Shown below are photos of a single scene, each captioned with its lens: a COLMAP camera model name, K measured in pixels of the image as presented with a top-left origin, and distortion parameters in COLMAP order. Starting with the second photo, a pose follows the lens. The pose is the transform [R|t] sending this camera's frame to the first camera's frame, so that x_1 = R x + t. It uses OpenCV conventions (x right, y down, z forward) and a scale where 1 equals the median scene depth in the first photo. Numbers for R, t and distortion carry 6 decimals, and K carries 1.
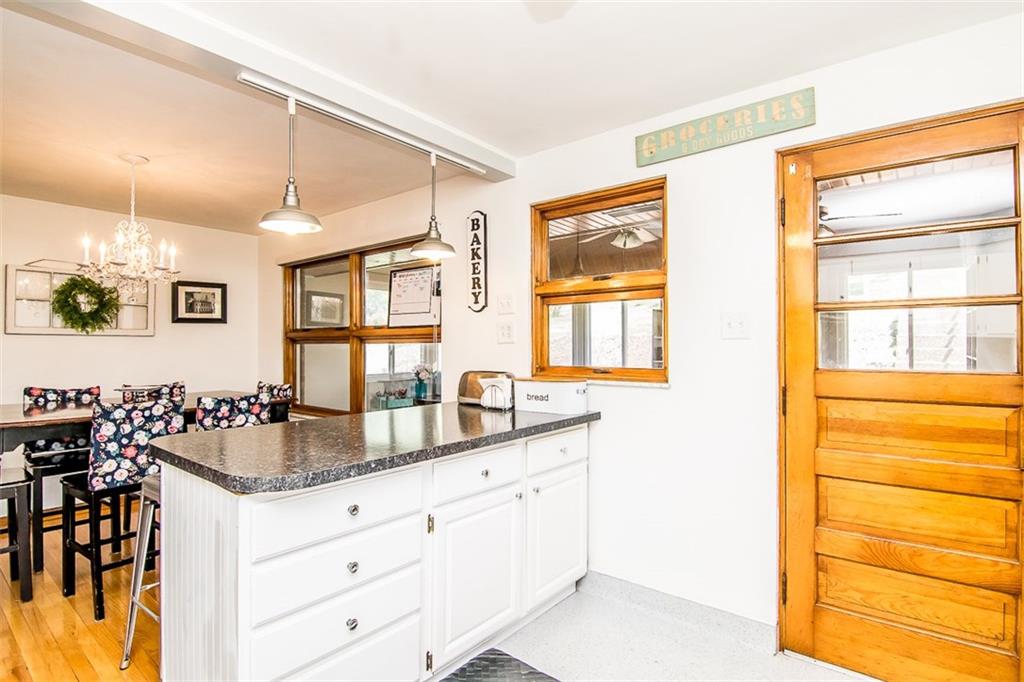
lens RADIAL K [[518.1, 0, 512.0], [0, 518.1, 341.0], [0, 0, 1]] dist [-0.001120, -0.015750]
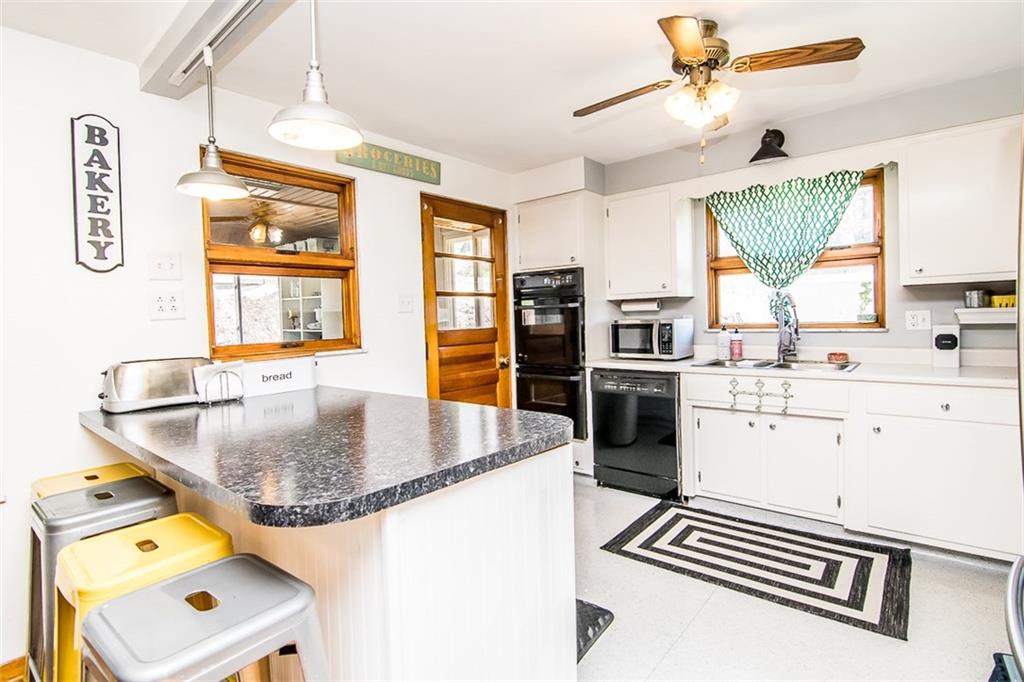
lens RADIAL K [[492.4, 0, 534.7], [0, 492.4, 344.4], [0, 0, 1]] dist [-0.027292, -0.000741]
pose [[-0.013680, -0.053072, 0.998497, -0.685821], [0.020650, 0.998362, 0.053348, 0.013137], [-0.999693, 0.021348, -0.012561, 0.471641]]
